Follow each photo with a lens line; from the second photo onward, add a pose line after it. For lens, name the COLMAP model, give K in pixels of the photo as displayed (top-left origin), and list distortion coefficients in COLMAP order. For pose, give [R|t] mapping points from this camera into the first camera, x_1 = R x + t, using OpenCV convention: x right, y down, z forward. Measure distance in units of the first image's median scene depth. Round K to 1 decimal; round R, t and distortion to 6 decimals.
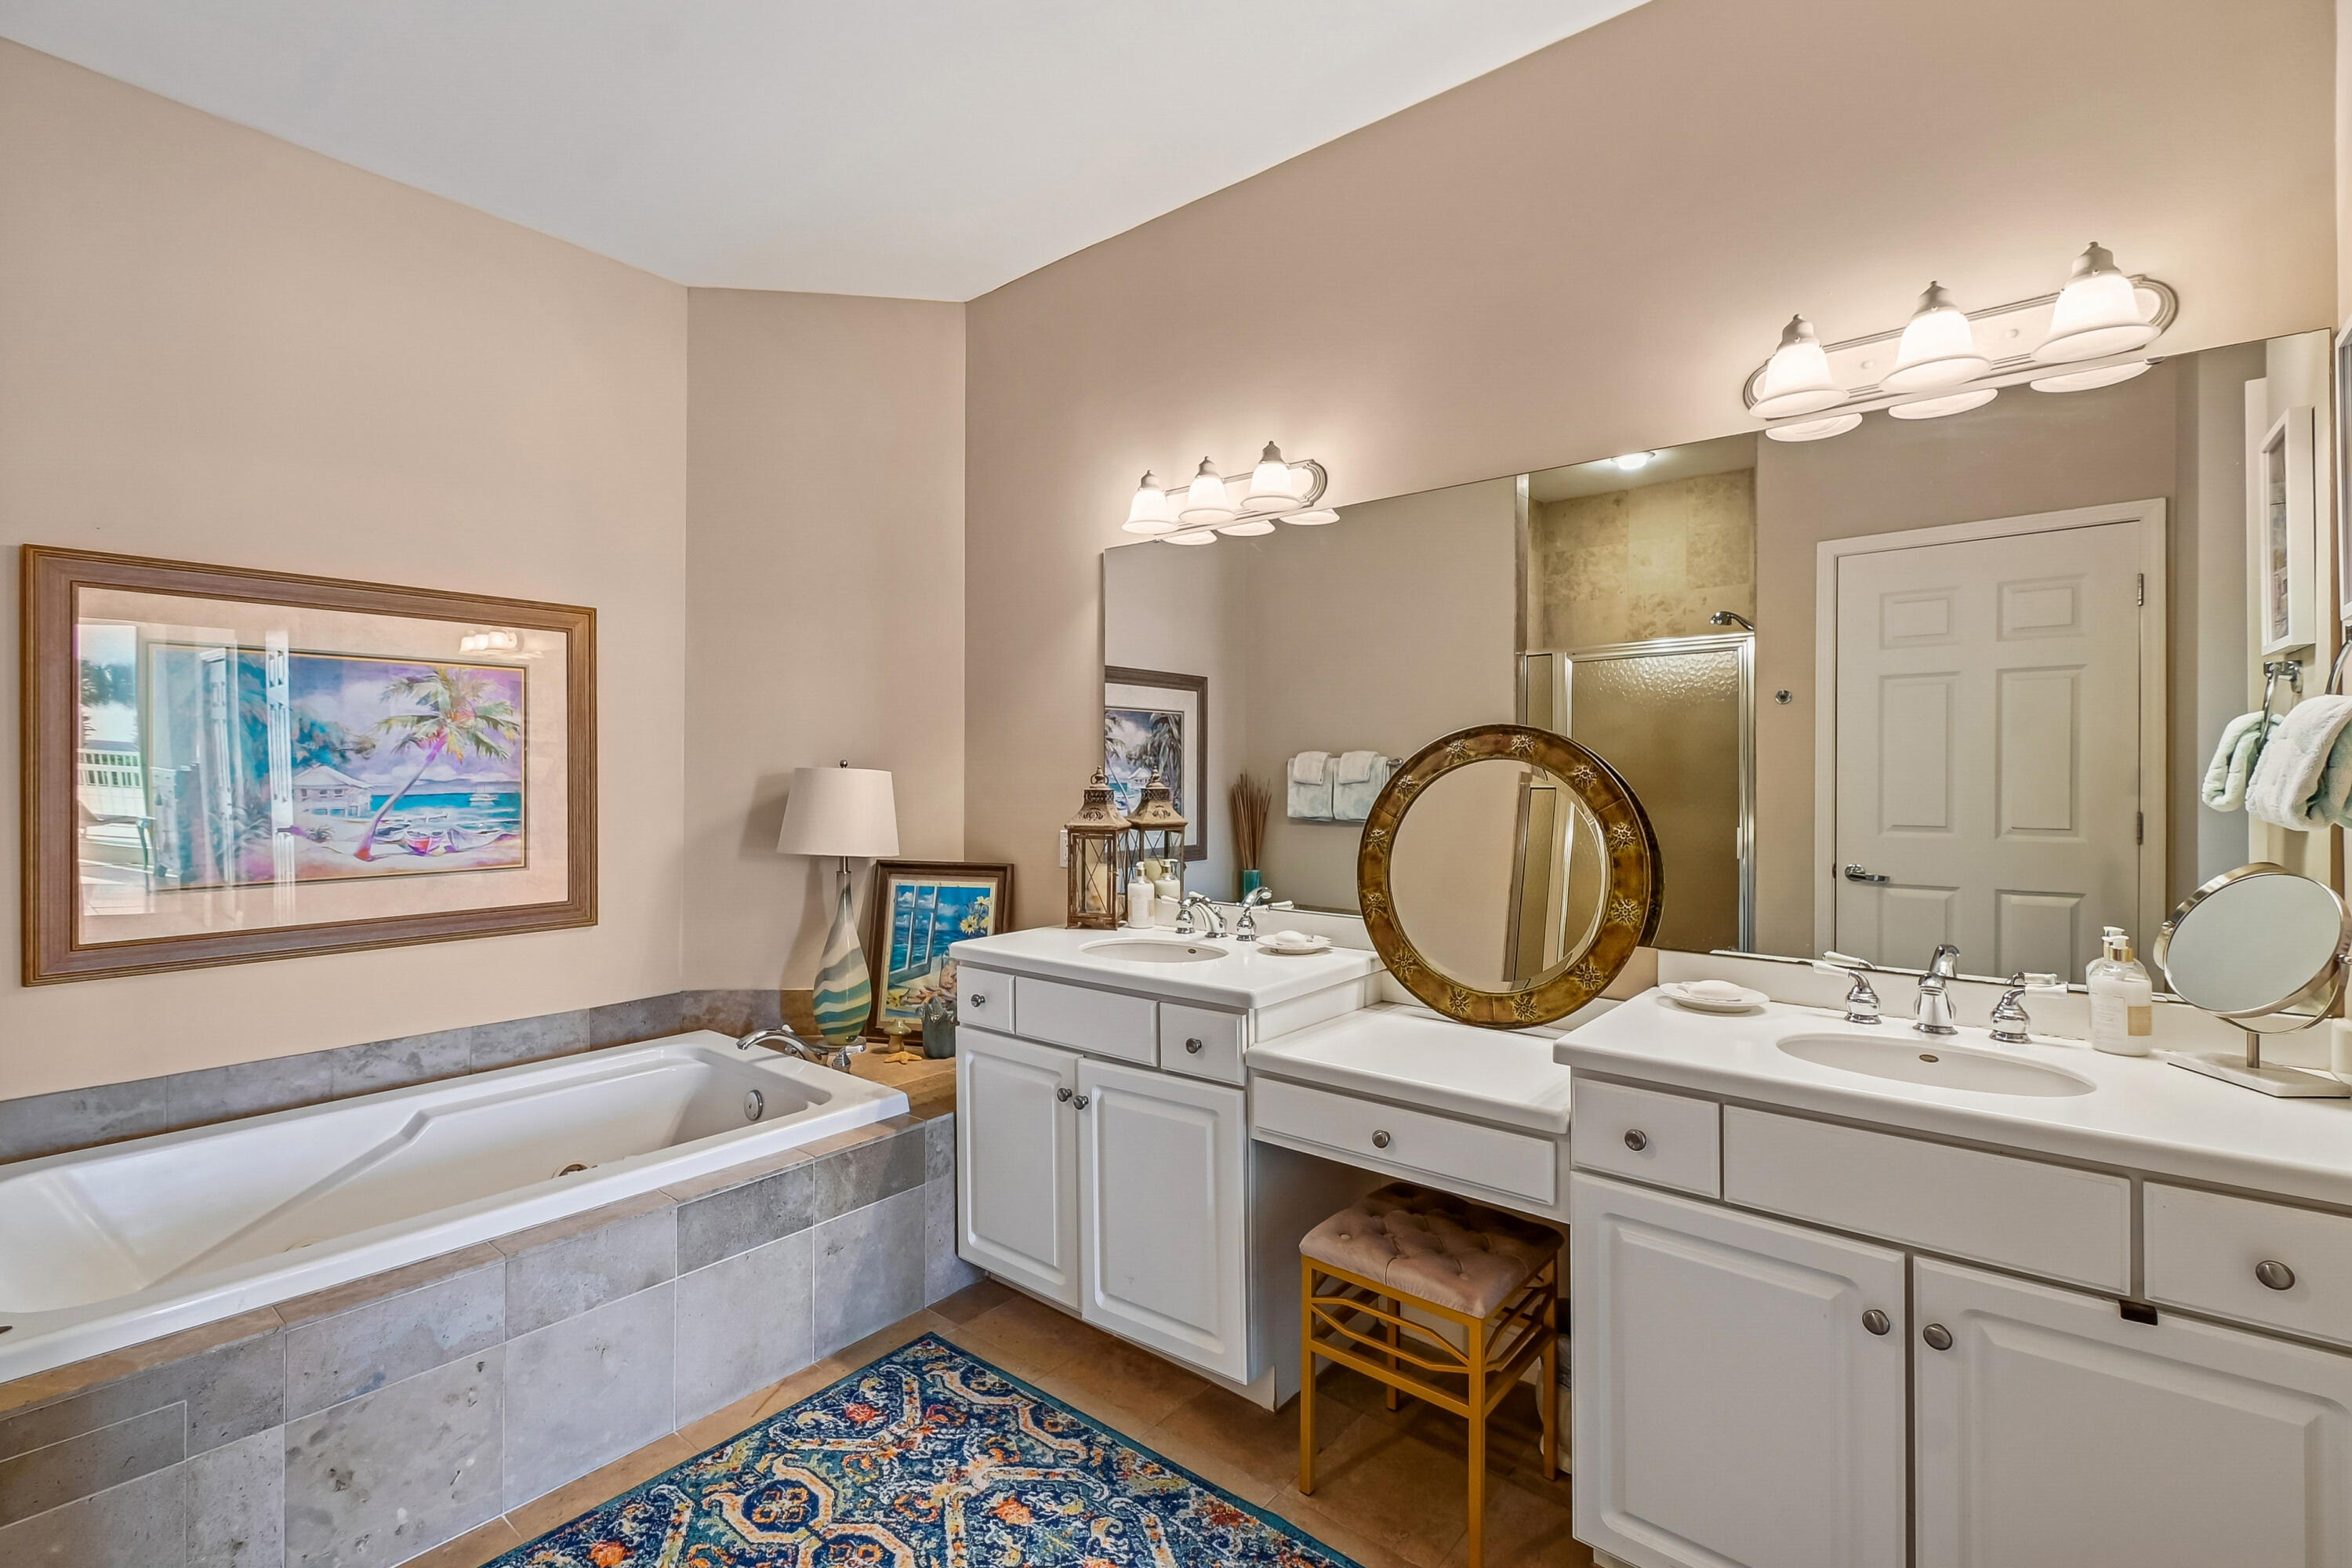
lens RADIAL K [[1042.9, 0, 1194.0], [0, 1042.9, 786.1], [0, 0, 1]] dist [0.000905, -0.001123]
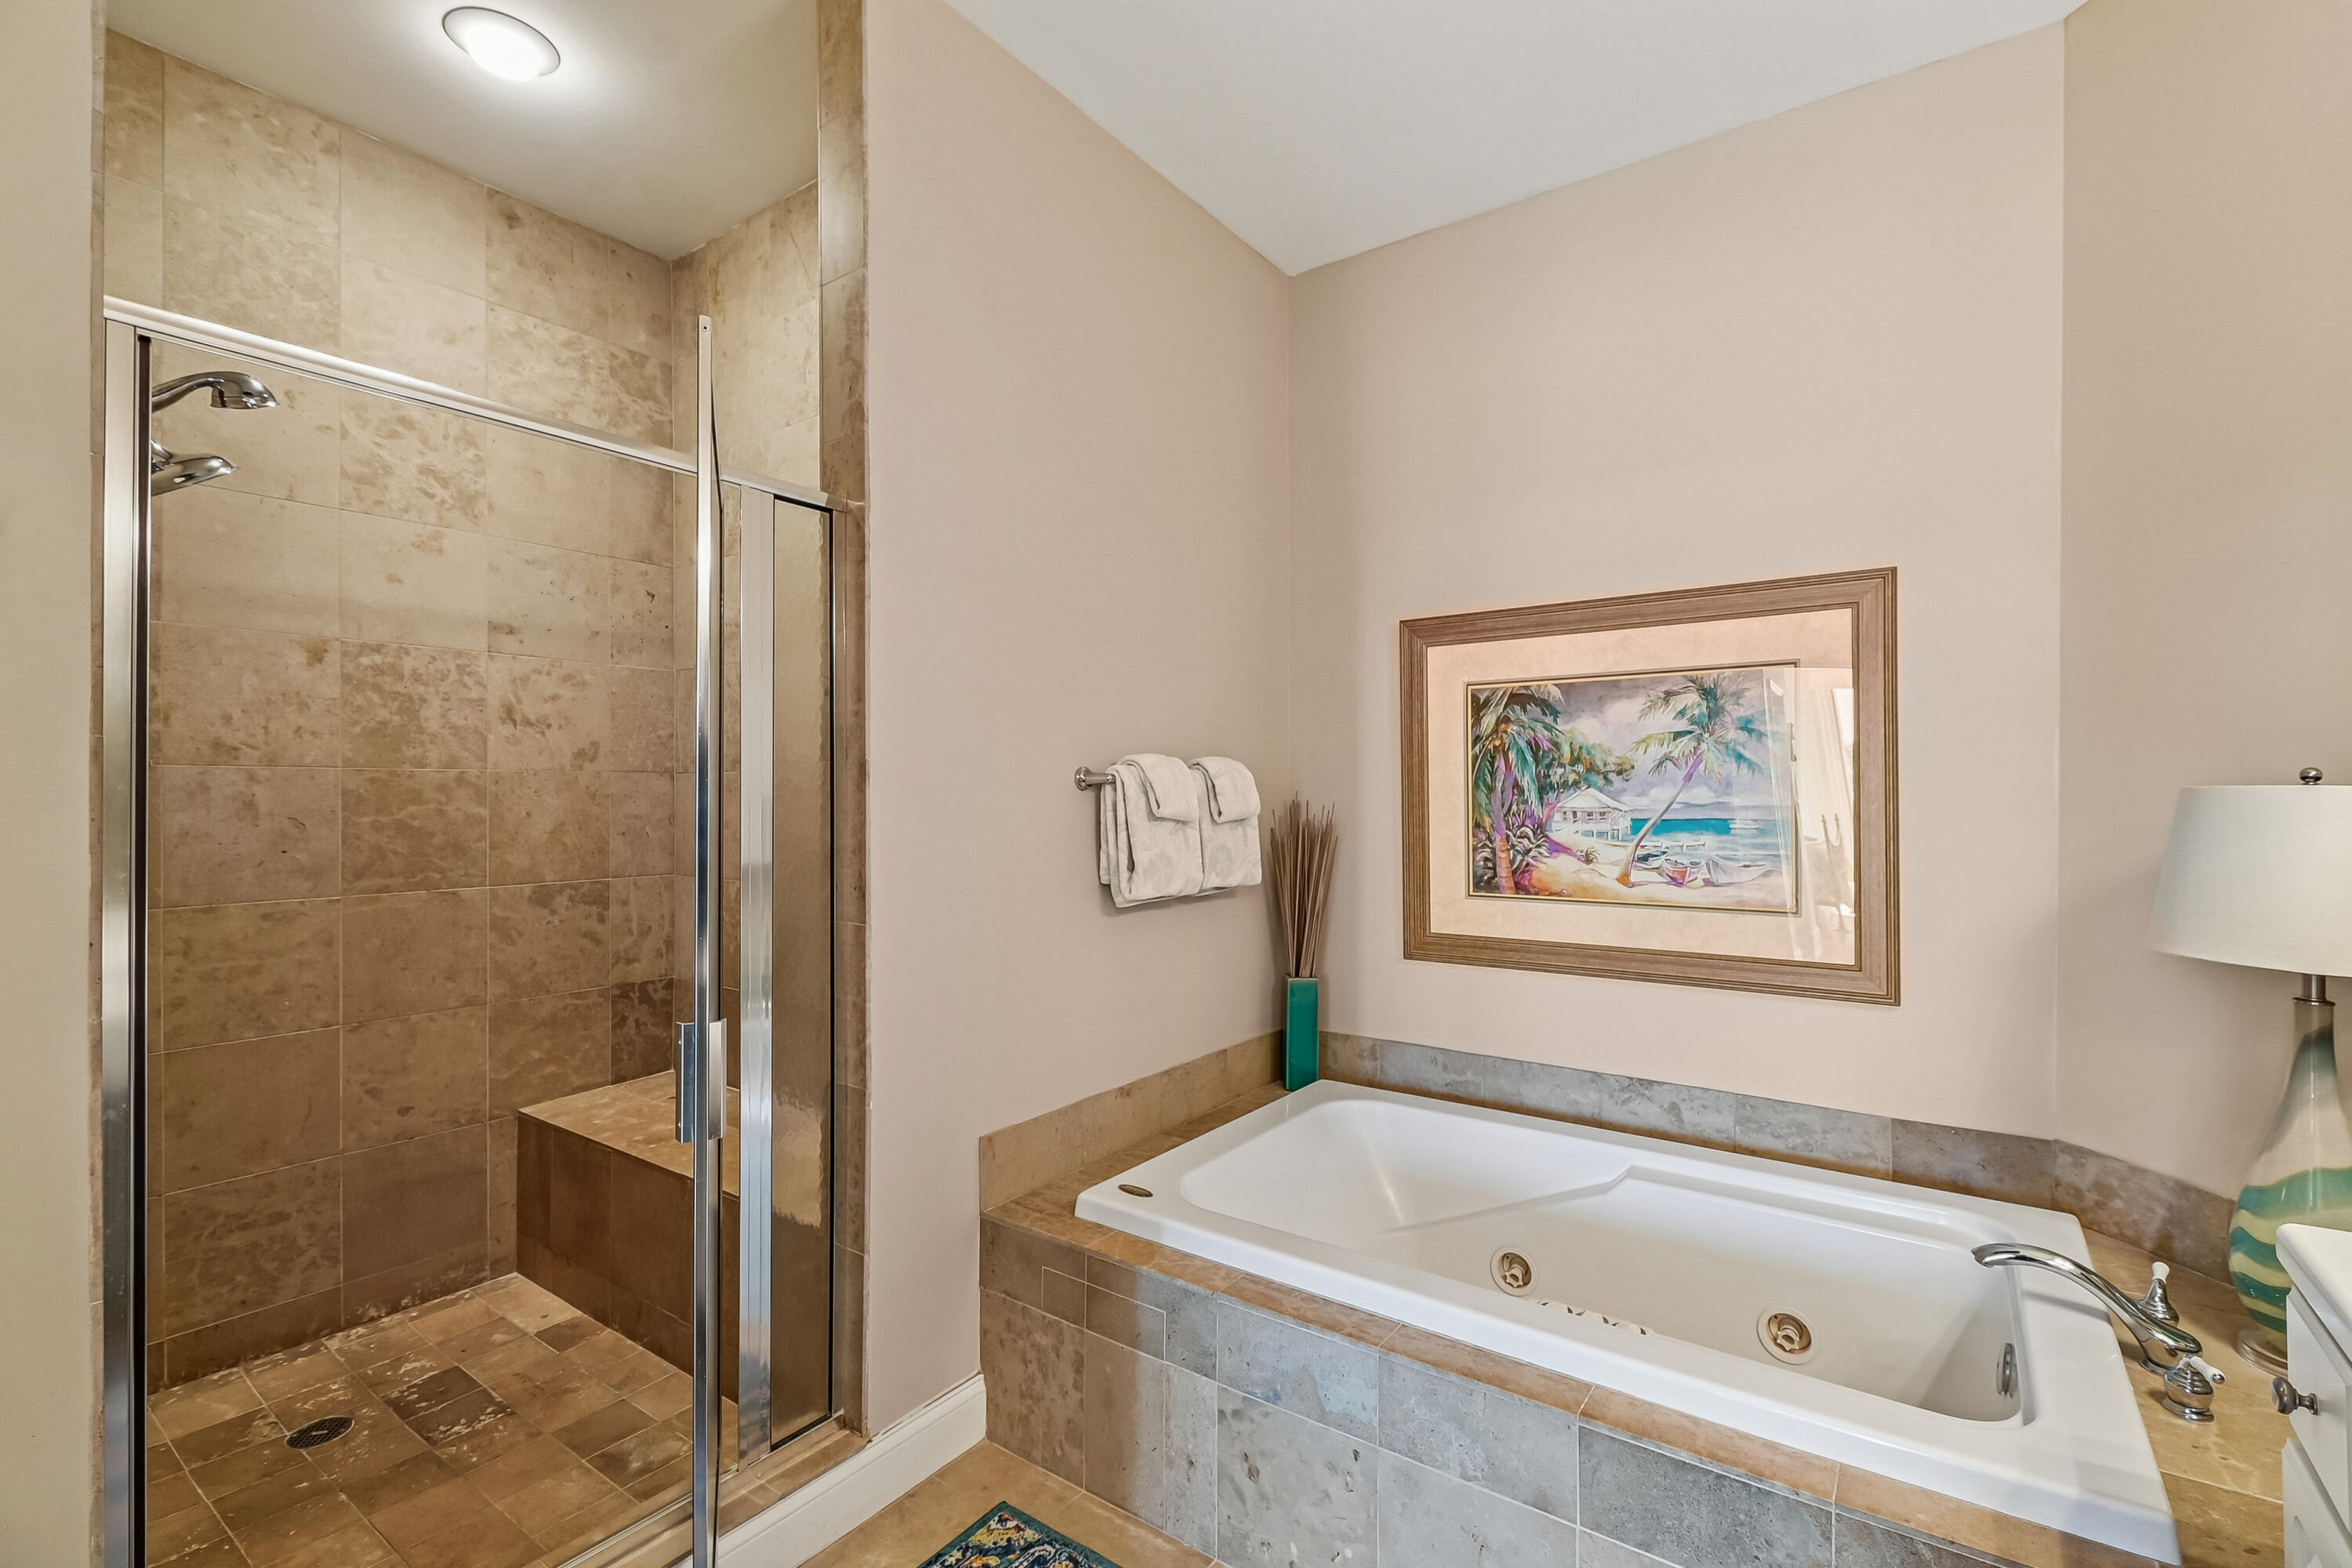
lens RADIAL K [[1042.9, 0, 1194.0], [0, 1042.9, 786.1], [0, 0, 1]] dist [0.000905, -0.001123]
pose [[0.046257, -0.007302, -0.998903, 0.147465], [-0.009798, 0.999922, -0.007763, -0.009556], [0.998882, 0.010146, 0.046181, 0.557473]]
